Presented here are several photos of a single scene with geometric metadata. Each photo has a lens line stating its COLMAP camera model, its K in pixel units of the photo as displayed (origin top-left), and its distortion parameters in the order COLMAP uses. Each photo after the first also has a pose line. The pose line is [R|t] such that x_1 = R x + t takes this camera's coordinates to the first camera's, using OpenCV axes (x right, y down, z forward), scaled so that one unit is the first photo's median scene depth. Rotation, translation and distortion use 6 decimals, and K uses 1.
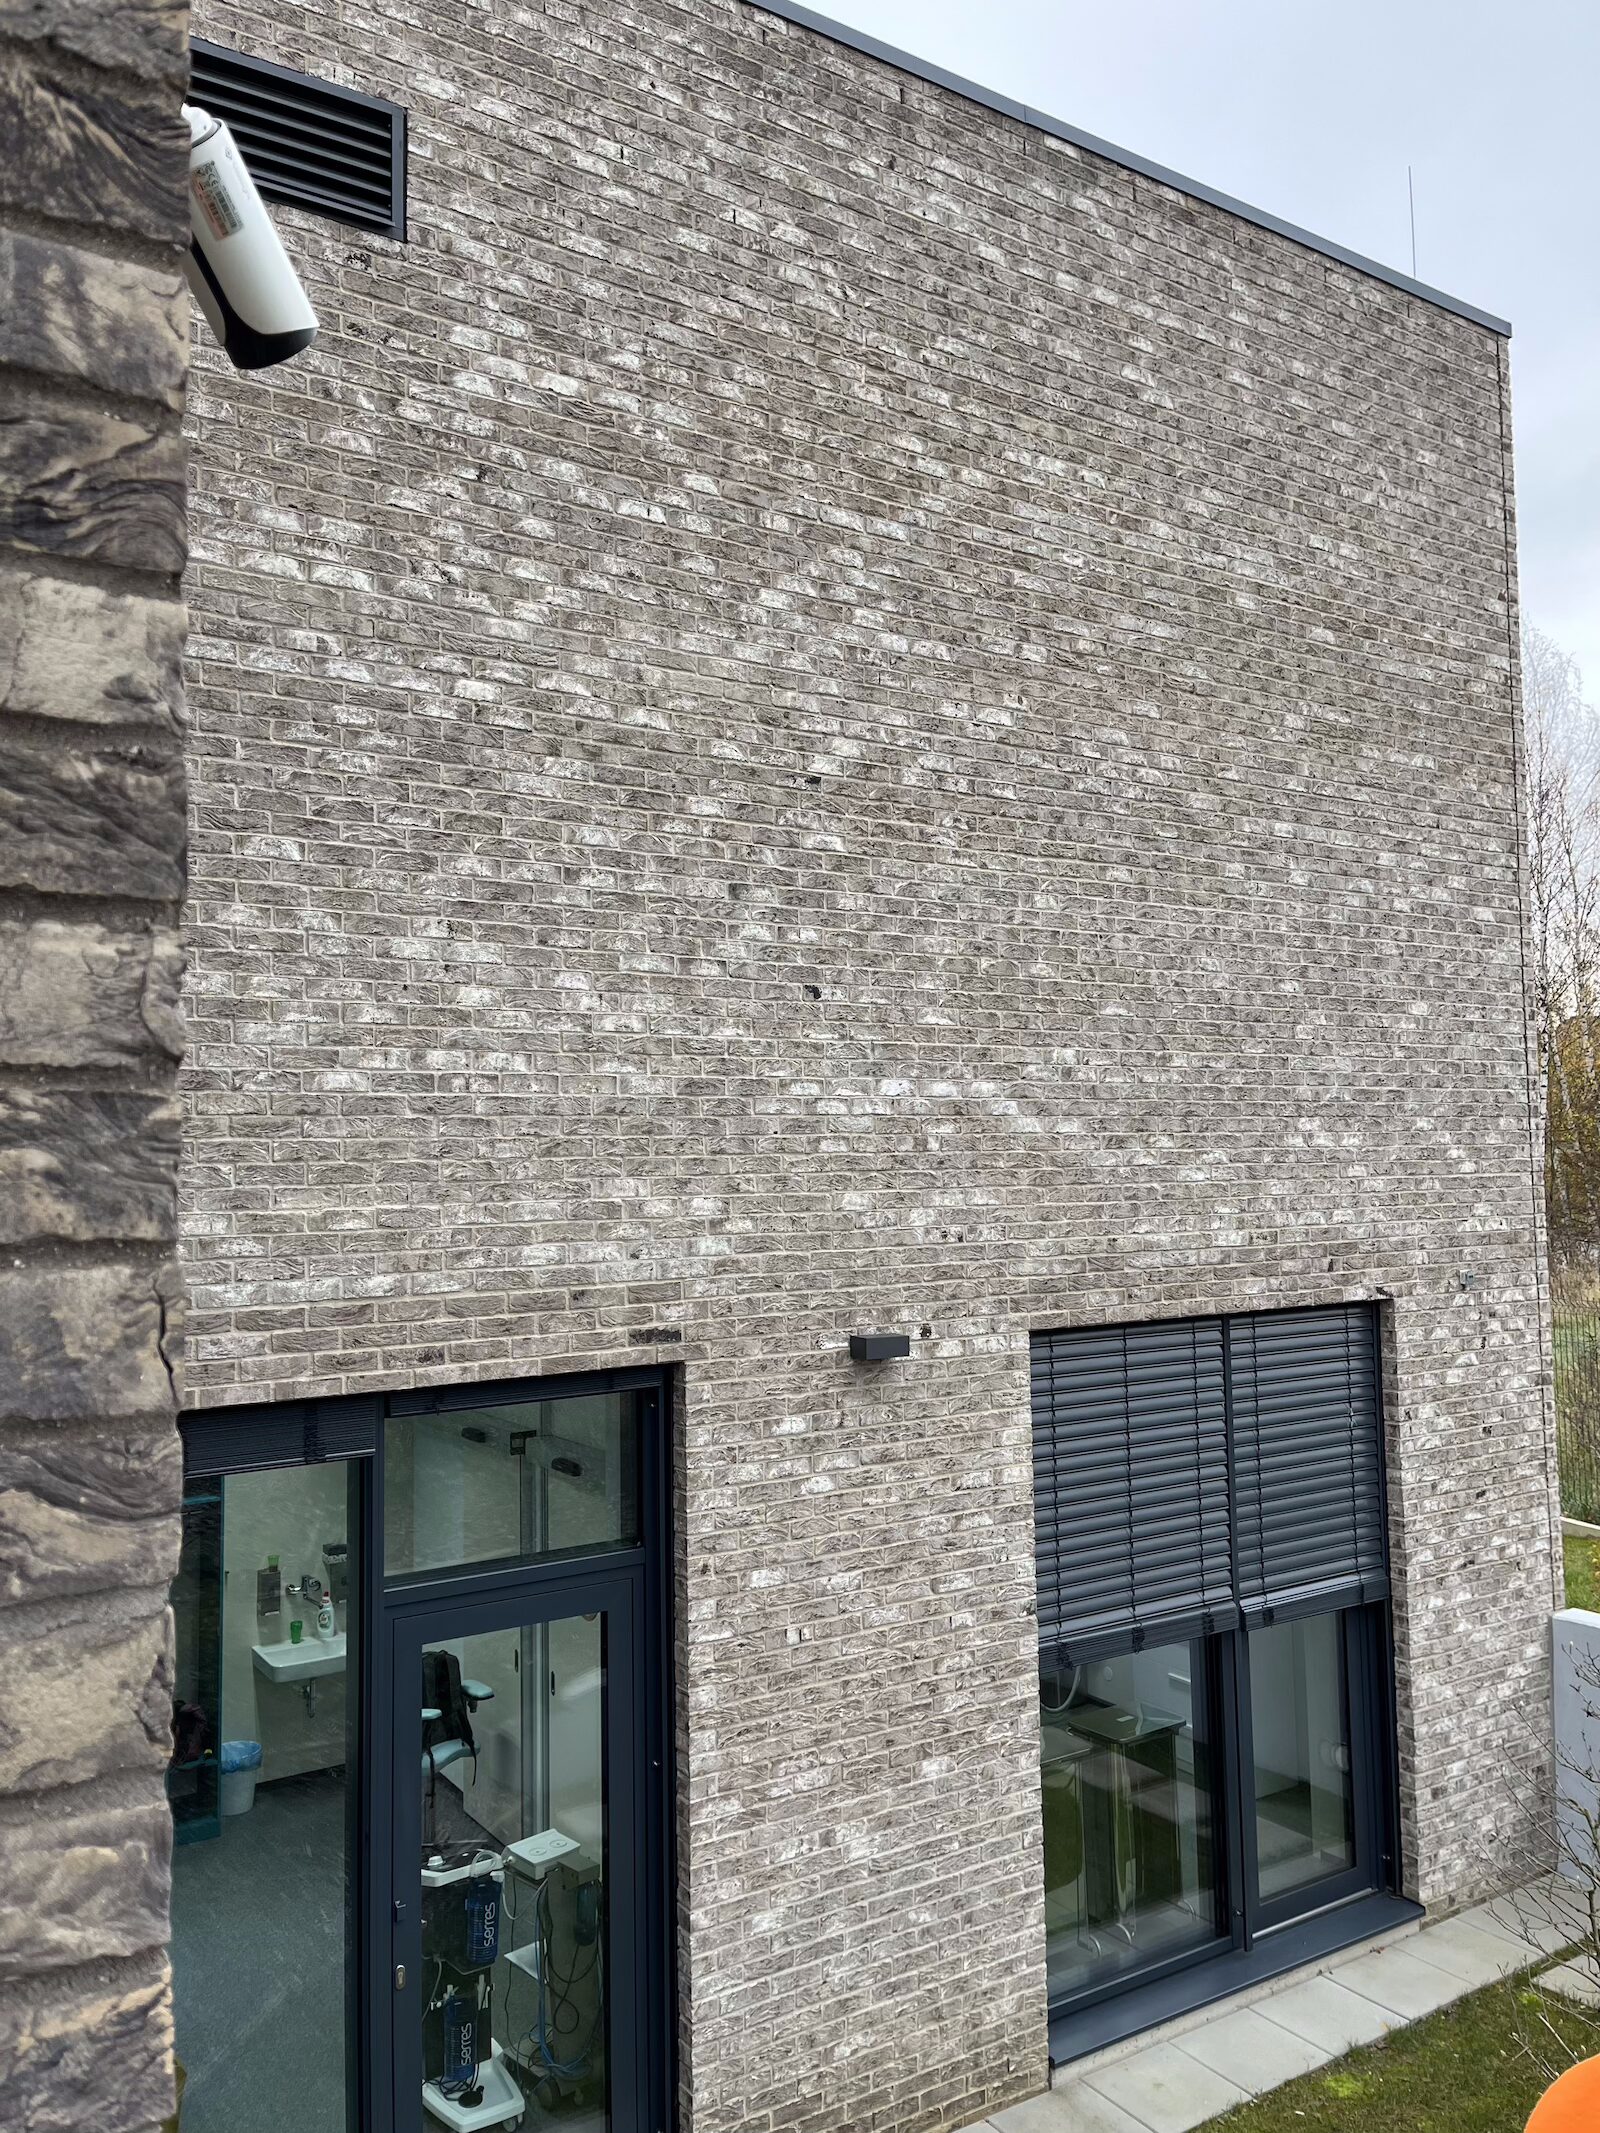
lens RADIAL K [[1611.2, 0, 798.9], [0, 1611.2, 1061.2], [0, 0, 1]] dist [0.067053, -0.091142]
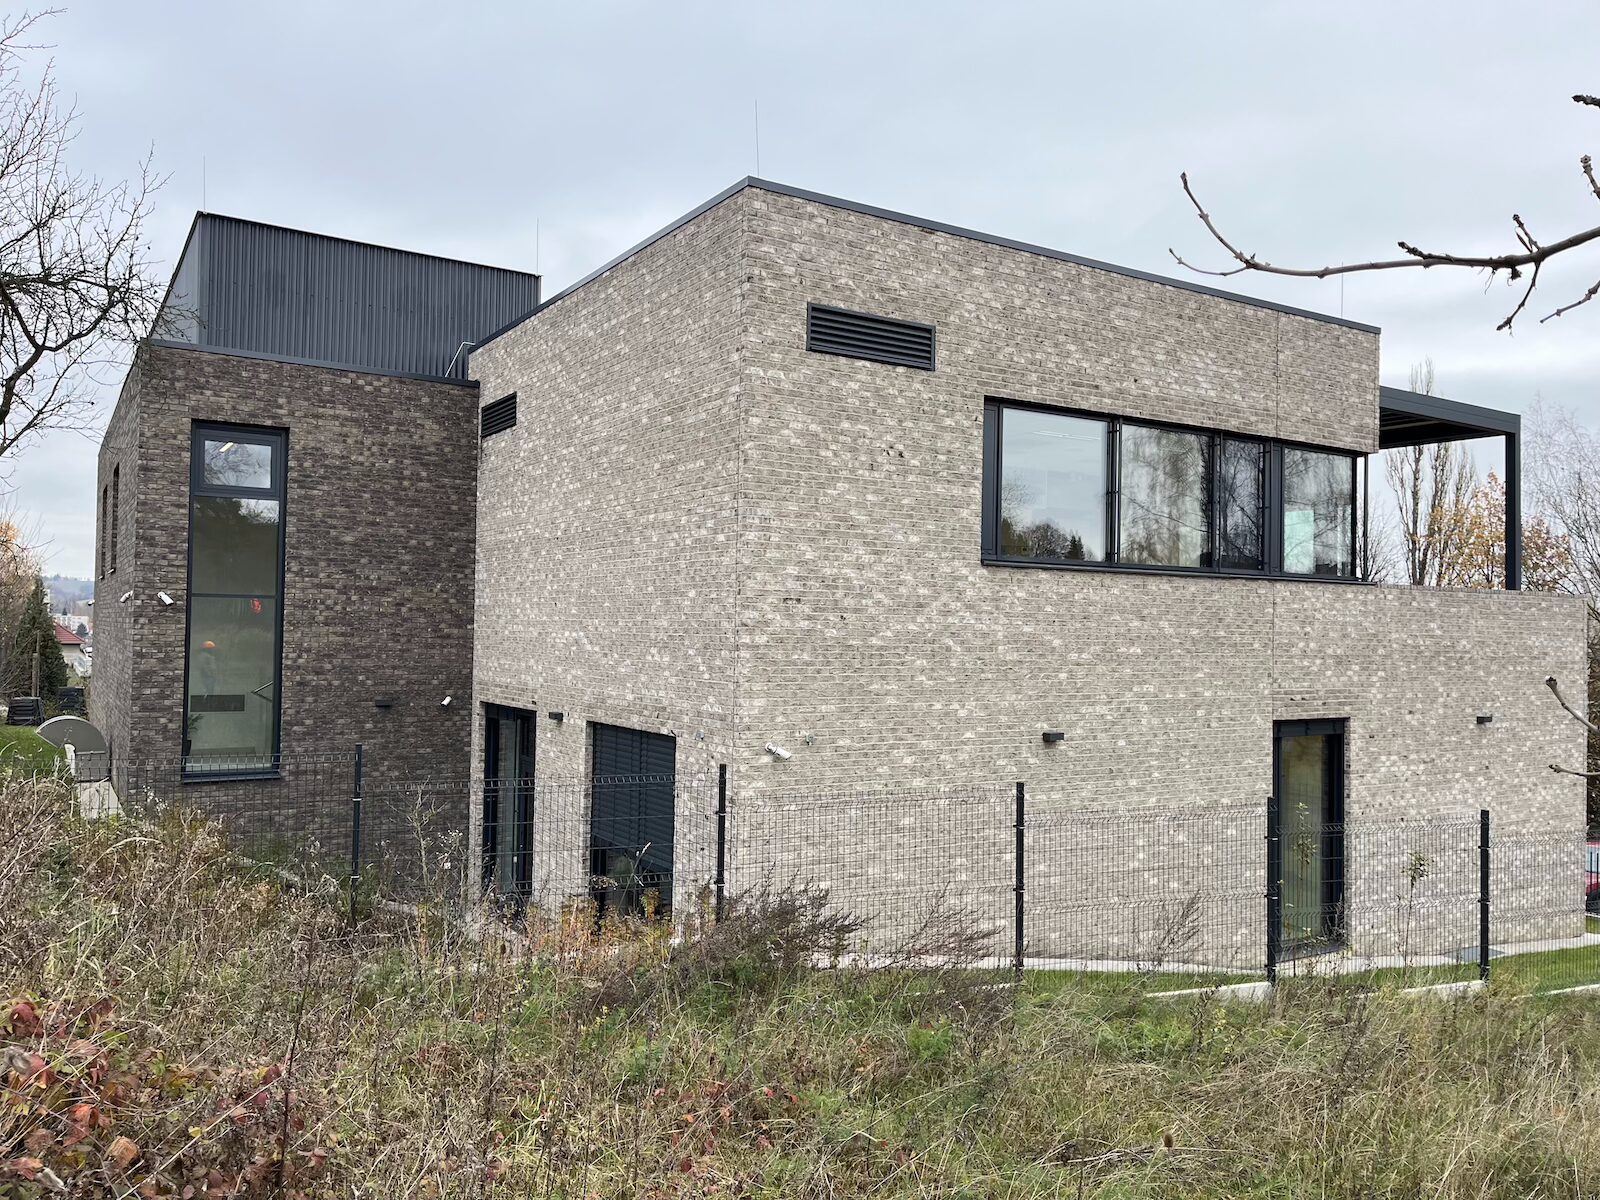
lens RADIAL K [[1208.6, 0, 801.9], [0, 1208.6, 604.9], [0, 0, 1]] dist [0.067053, -0.091142]
pose [[-0.015011, -0.006167, -0.999868, 1.864588], [0.044055, 0.999006, -0.006823, -0.003006], [0.998916, -0.044151, -0.014725, 1.169802]]
